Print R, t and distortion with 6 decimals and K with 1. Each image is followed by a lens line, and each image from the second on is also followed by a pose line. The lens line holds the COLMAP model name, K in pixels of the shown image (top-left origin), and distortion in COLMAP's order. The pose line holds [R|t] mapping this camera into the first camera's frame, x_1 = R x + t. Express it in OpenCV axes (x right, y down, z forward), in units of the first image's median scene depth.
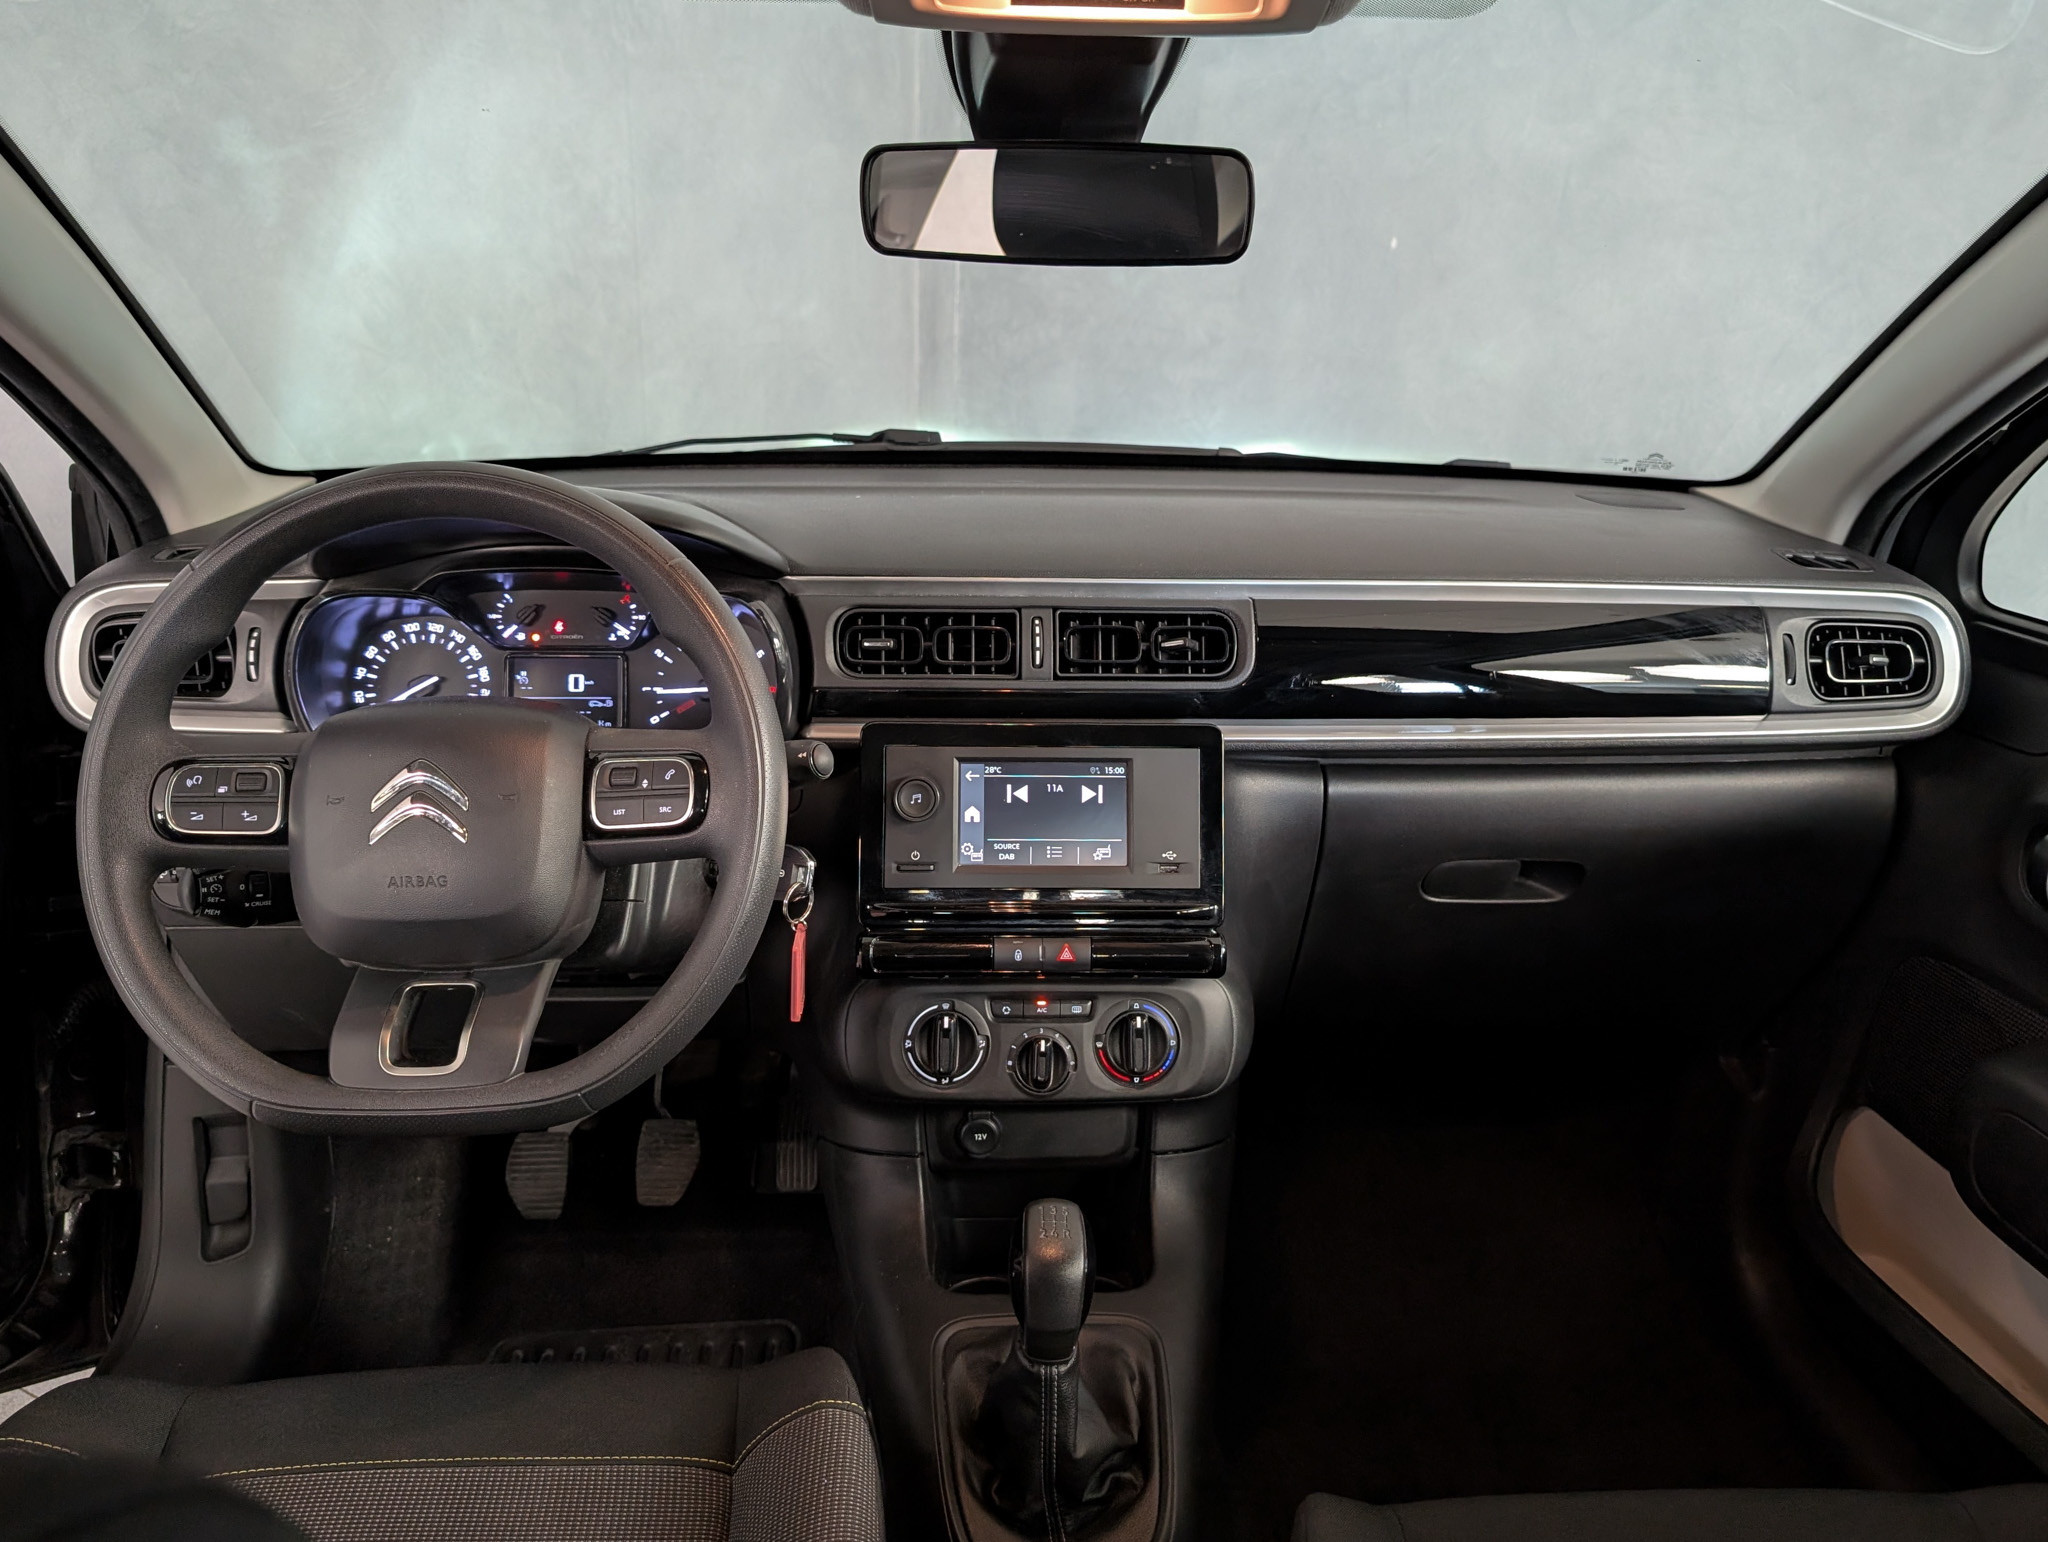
lens RADIAL K [[1617.7, 0, 1019.8], [0, 1617.7, 687.7], [0, 0, 1]] dist [0.003724, -0.010749]
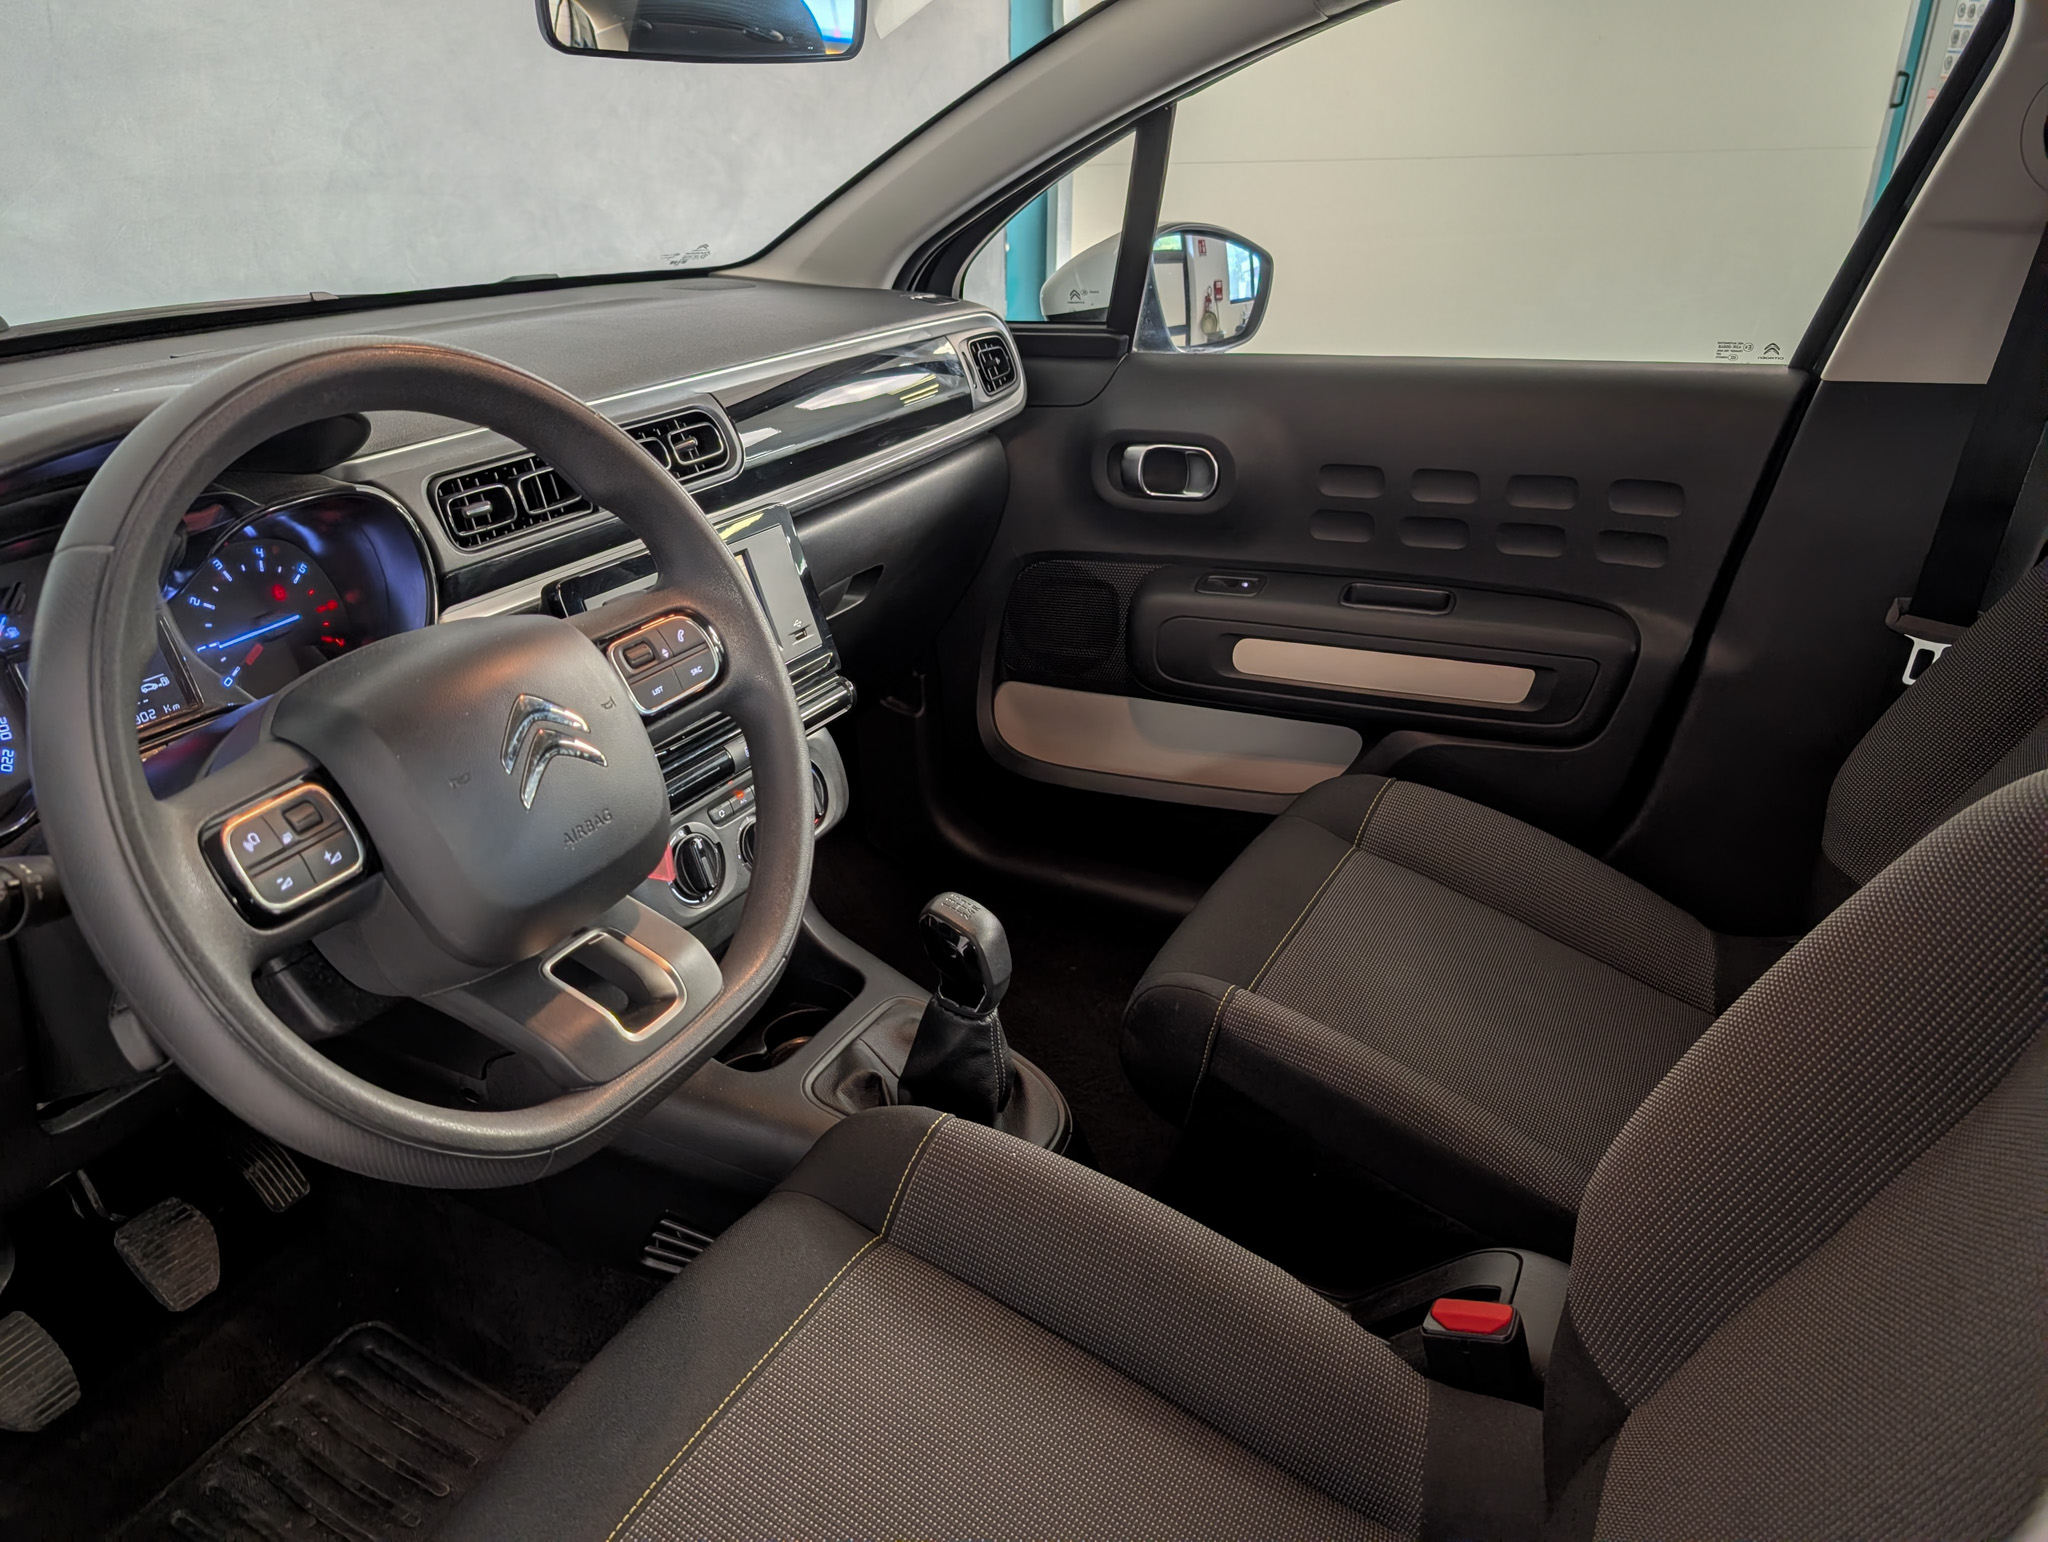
lens RADIAL K [[1519.2, 0, 1024.0], [0, 1519.2, 771.0], [0, 0, 1]] dist [0.005433, -0.000431]
pose [[0.507538, -0.372884, 0.776765, -0.627783], [0.243521, 0.926829, 0.285806, -0.058481], [-0.826501, 0.044101, 0.561206, 0.258228]]
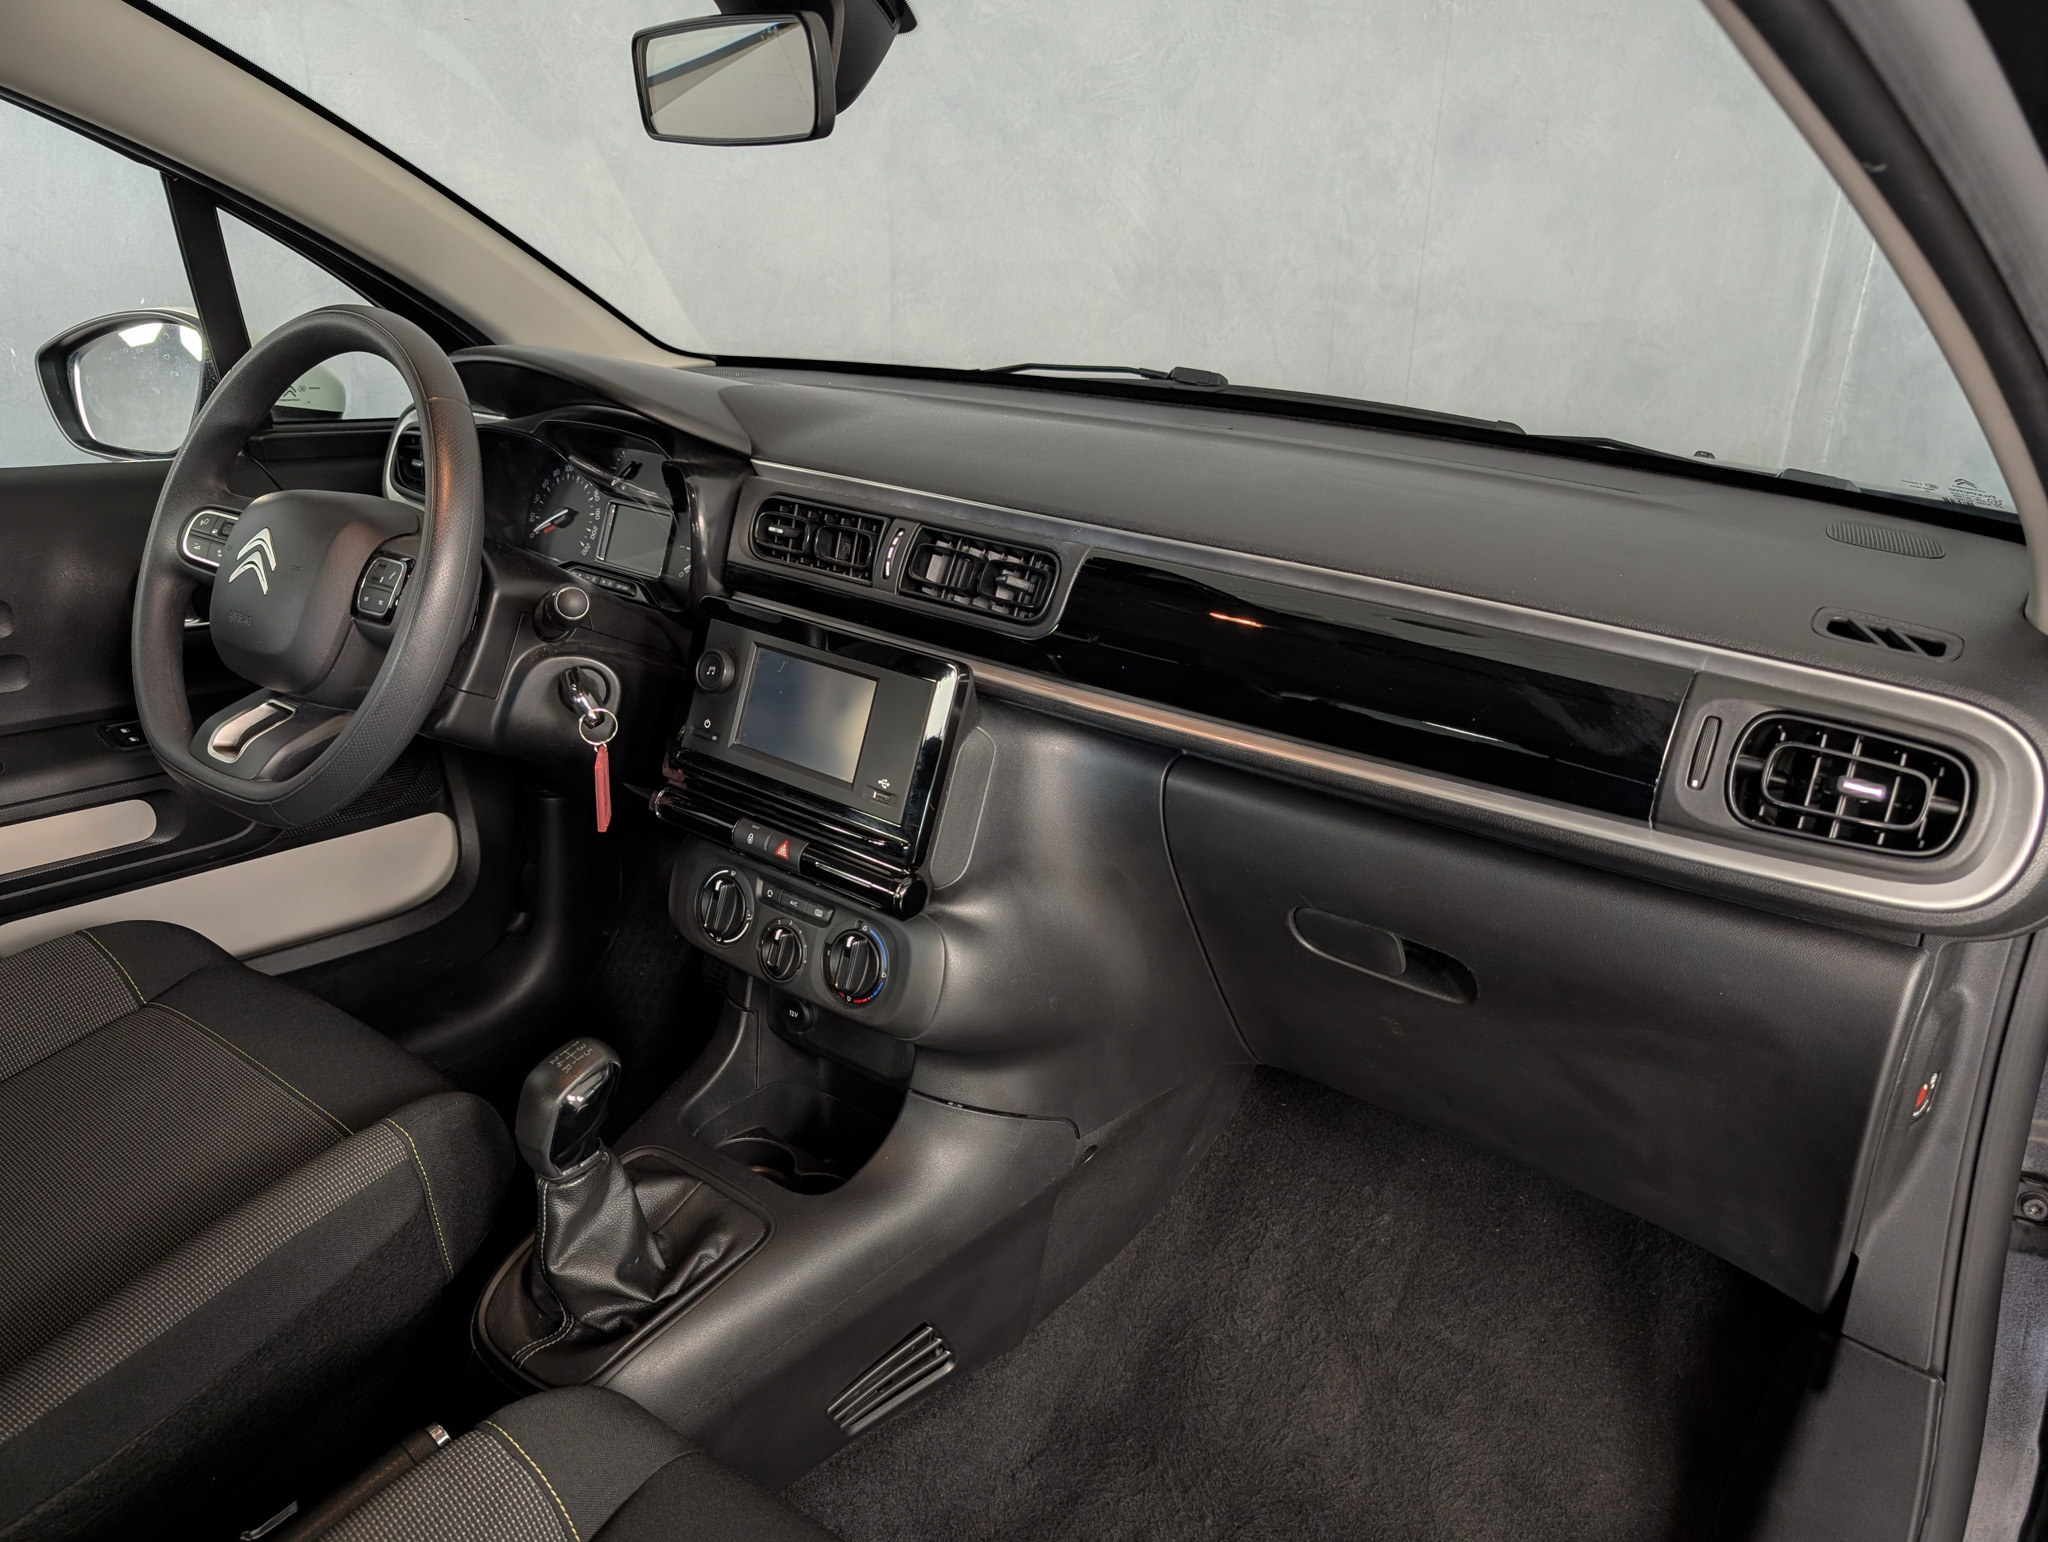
lens RADIAL K [[1498.1, 0, 1019.7], [0, 1498.1, 721.6], [0, 0, 1]] dist [0.010402, 0.002621]
pose [[0.757467, 0.222665, -0.613729, 0.634575], [-0.196863, 0.974187, 0.110474, -0.042462], [0.622486, 0.037140, 0.781750, 0.322397]]
